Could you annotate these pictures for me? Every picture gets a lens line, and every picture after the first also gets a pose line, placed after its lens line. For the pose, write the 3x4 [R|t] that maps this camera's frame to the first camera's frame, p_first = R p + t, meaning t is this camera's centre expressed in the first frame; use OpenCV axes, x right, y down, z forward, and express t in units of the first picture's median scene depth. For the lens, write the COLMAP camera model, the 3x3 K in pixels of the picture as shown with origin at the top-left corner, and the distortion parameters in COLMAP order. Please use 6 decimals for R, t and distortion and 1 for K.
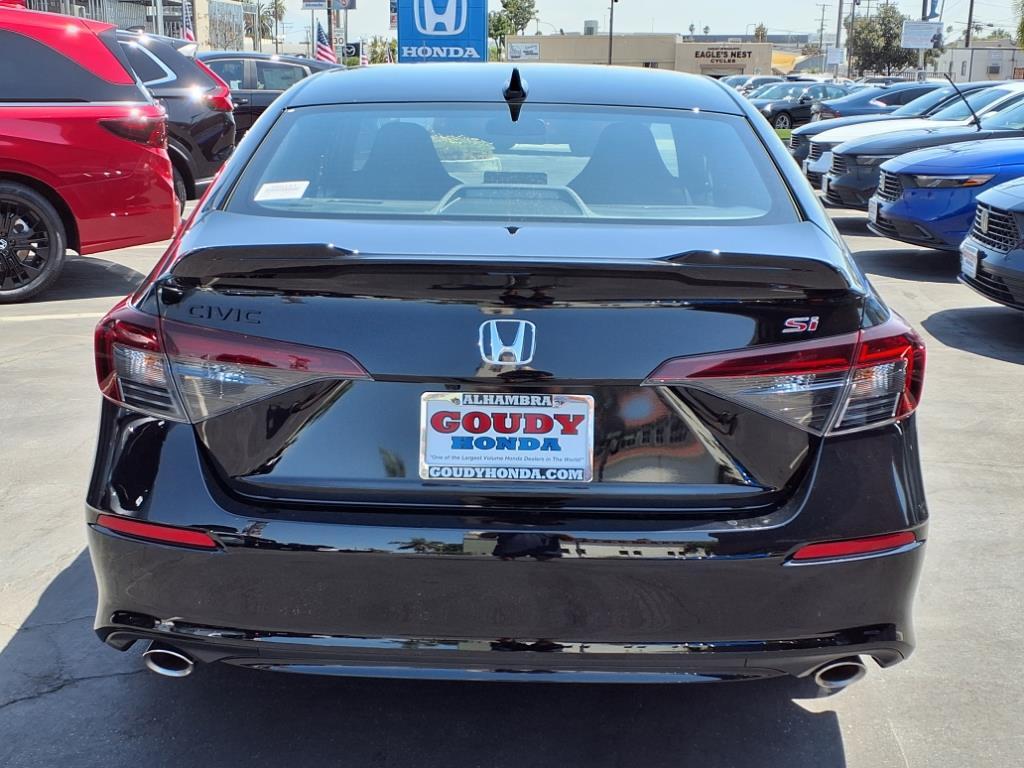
lens RADIAL K [[1164.6, 0, 512.0], [0, 1164.6, 384.0], [0, 0, 1]] dist [0.264144, -0.648264]
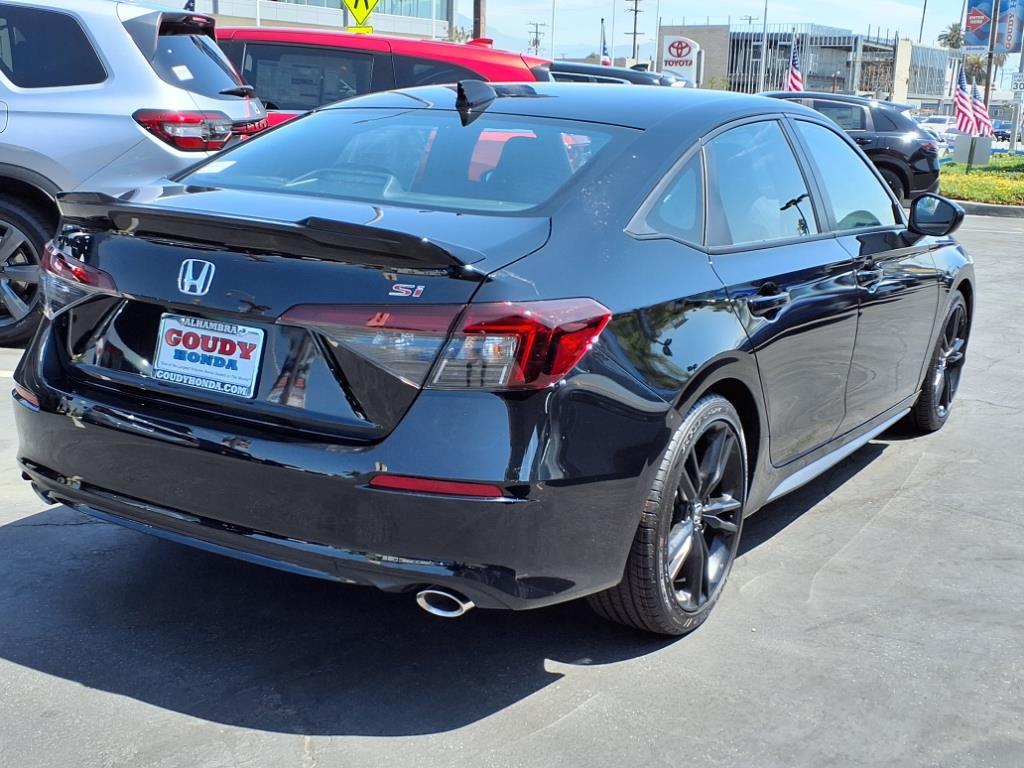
lens RADIAL K [[1164.6, 0, 512.0], [0, 1164.6, 384.0], [0, 0, 1]] dist [0.264144, -0.648264]
pose [[0.869764, 0.135113, -0.474611, 0.898907], [-0.151009, 0.988521, 0.004677, 0.020921], [0.469795, 0.067603, 0.880183, 0.025636]]
